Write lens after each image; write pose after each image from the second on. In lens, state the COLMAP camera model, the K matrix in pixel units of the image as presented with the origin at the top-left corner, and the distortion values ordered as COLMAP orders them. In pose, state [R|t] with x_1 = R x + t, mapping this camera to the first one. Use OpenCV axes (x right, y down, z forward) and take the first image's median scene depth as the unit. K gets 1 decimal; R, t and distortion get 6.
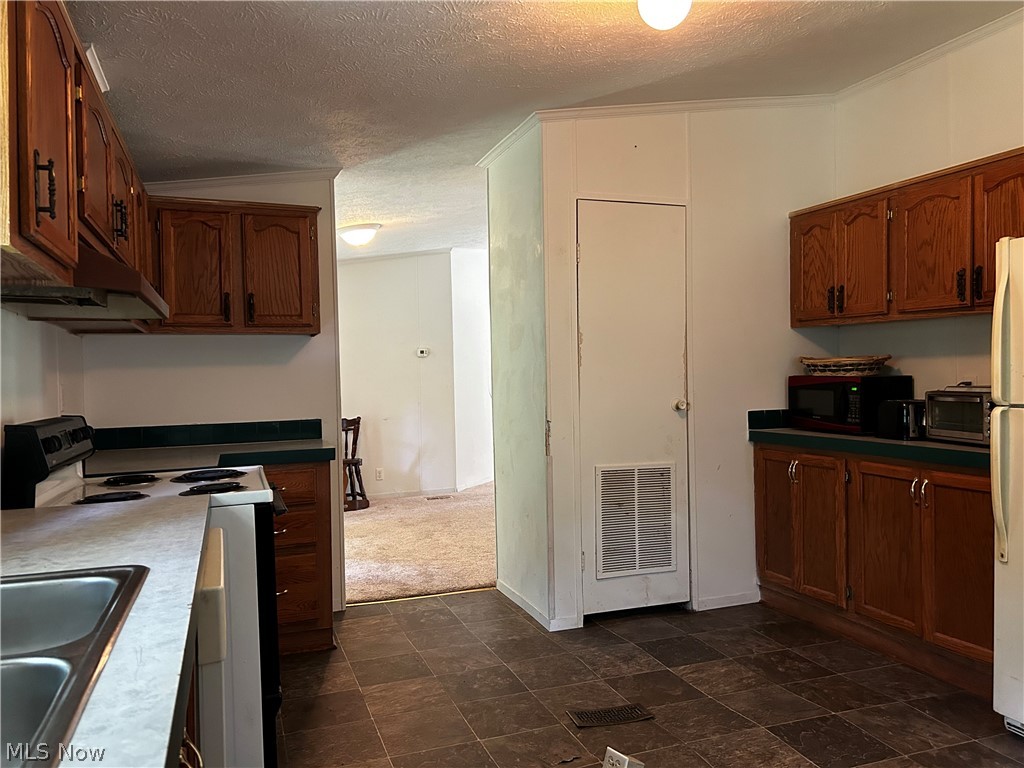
lens RADIAL K [[768.3, 0, 516.1], [0, 768.3, 385.4], [0, 0, 1]] dist [0.048230, -0.046677]
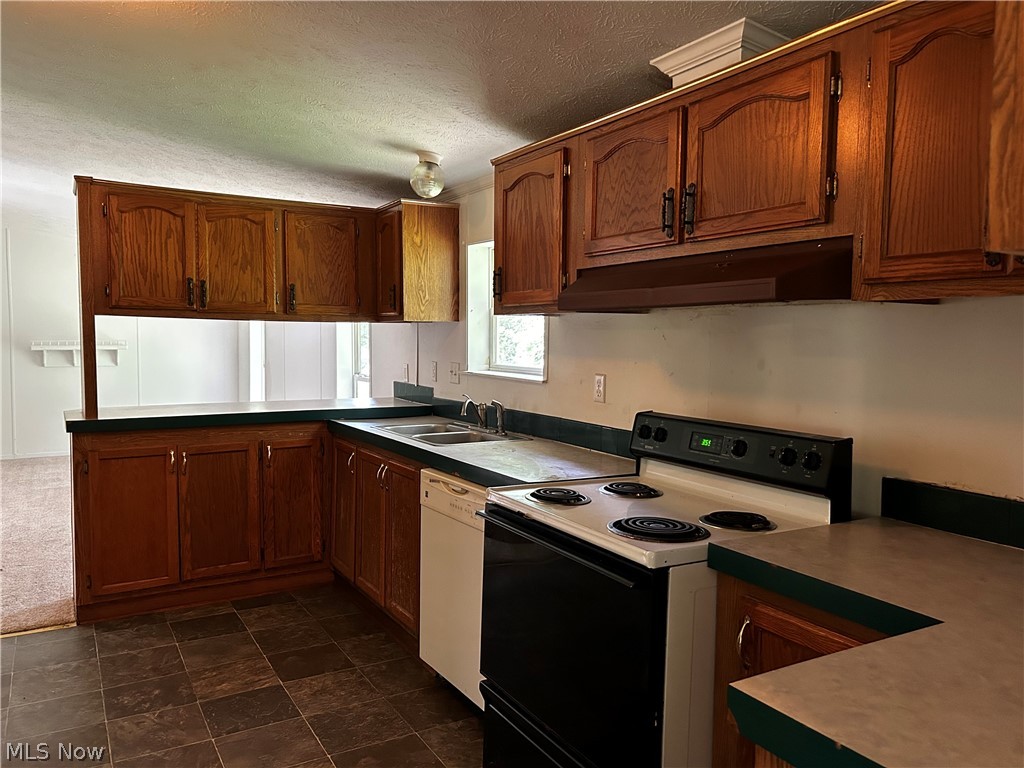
lens RADIAL K [[768.3, 0, 512.7], [0, 768.3, 383.2], [0, 0, 1]] dist [0.048230, -0.046677]
pose [[-0.981800, 0.014123, -0.189390, 0.095150], [0.001340, 0.997721, 0.067454, -0.065864], [0.189911, 0.065973, -0.979582, 1.991457]]
